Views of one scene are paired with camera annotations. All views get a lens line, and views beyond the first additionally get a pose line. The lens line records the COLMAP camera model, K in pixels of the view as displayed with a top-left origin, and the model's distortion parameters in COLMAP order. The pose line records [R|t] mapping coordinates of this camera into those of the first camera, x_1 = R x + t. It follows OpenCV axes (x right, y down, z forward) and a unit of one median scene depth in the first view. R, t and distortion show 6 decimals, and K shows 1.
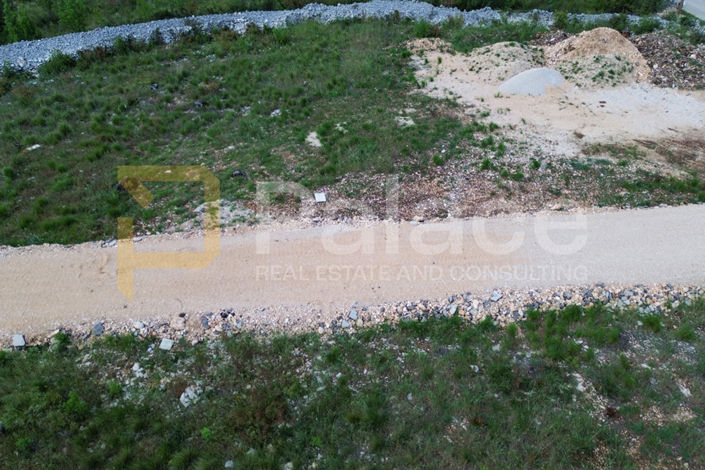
lens RADIAL K [[603.2, 0, 349.0], [0, 603.2, 232.7], [0, 0, 1]] dist [0.095203, -0.104136]
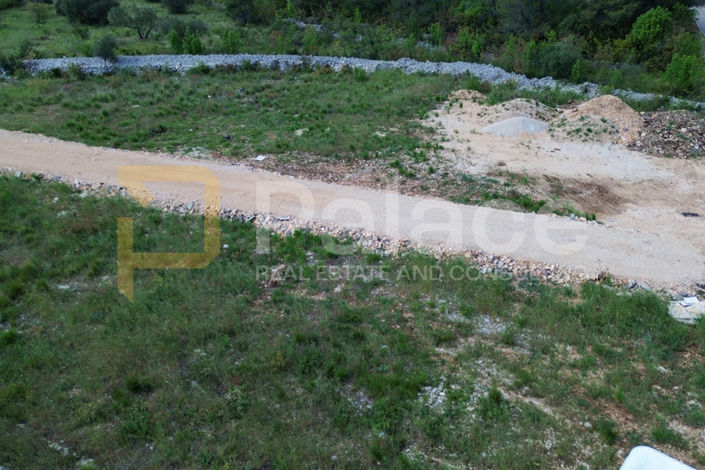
lens RADIAL K [[603.2, 0, 349.0], [0, 603.2, 232.7], [0, 0, 1]] dist [0.095203, -0.104136]
pose [[0.891290, 0.222251, -0.395229, 0.585762], [-0.279263, 0.955767, -0.092312, 0.141681], [0.357231, 0.192650, 0.913932, -0.102984]]
